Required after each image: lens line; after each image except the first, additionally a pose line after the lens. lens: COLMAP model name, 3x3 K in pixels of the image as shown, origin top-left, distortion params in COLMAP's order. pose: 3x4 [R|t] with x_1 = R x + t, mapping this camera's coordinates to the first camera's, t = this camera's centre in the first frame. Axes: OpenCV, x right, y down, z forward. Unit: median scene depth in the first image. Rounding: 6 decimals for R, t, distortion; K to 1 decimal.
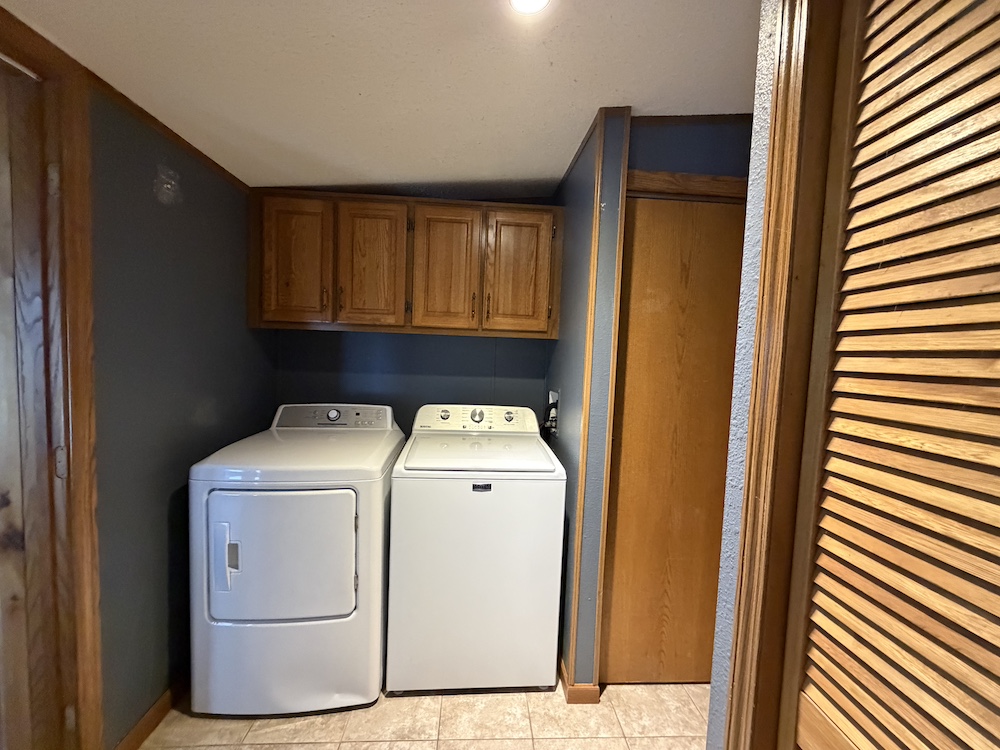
lens RADIAL K [[397.3, 0, 500.7], [0, 397.3, 374.9], [0, 0, 1]] dist [0.000102, -0.000287]
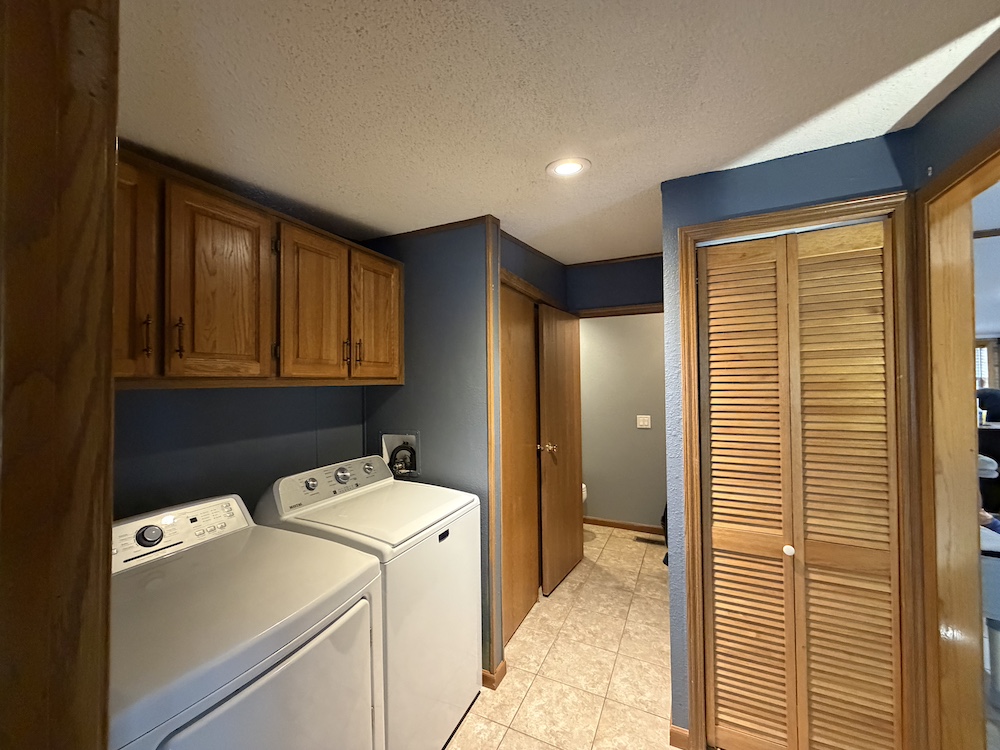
lens RADIAL K [[397.3, 0, 495.9], [0, 397.3, 375.4], [0, 0, 1]] dist [0.000102, -0.000287]
pose [[0.489819, -0.028986, 0.871342, -0.683876], [0.078559, 0.996849, -0.011001, -0.086285], [-0.868278, 0.073840, 0.490552, 0.274084]]
